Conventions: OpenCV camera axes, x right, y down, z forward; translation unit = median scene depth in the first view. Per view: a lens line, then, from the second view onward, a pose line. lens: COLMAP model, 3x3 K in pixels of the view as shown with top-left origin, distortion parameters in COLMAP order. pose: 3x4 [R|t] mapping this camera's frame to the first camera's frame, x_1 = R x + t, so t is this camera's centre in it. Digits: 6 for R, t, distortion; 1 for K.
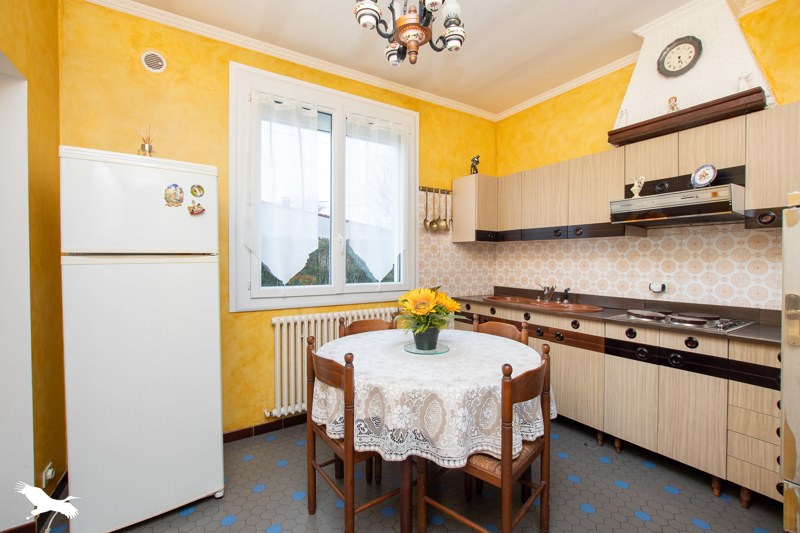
lens RADIAL K [[350.5, 0, 400.0], [0, 350.5, 266.5], [0, 0, 1]] dist [-0.010855, 0.000355]
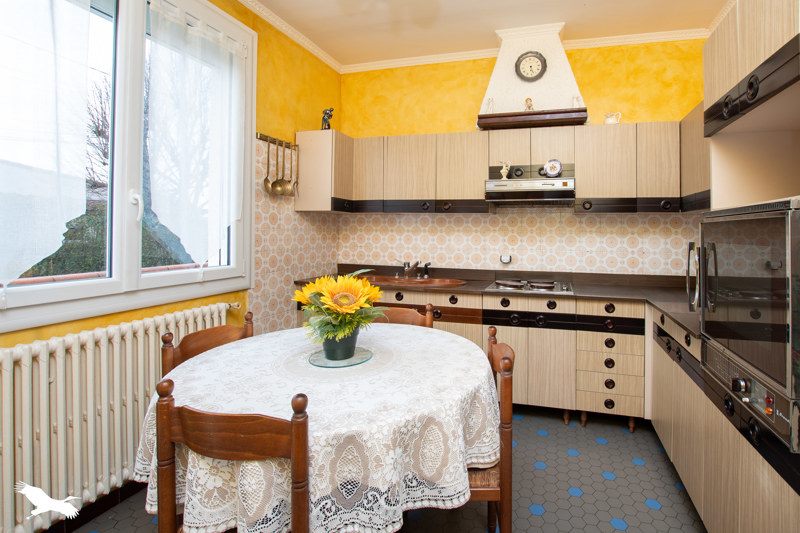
lens RADIAL K [[379.6, 0, 400.0], [0, 379.6, 227.9], [0, 0, 1]] dist [-0.020720, 0.000210]
pose [[0.740174, 0.007910, 0.672369, -0.354733], [0.004010, 0.999861, -0.016178, -0.023056], [-0.672404, 0.014671, 0.740039, 0.307734]]
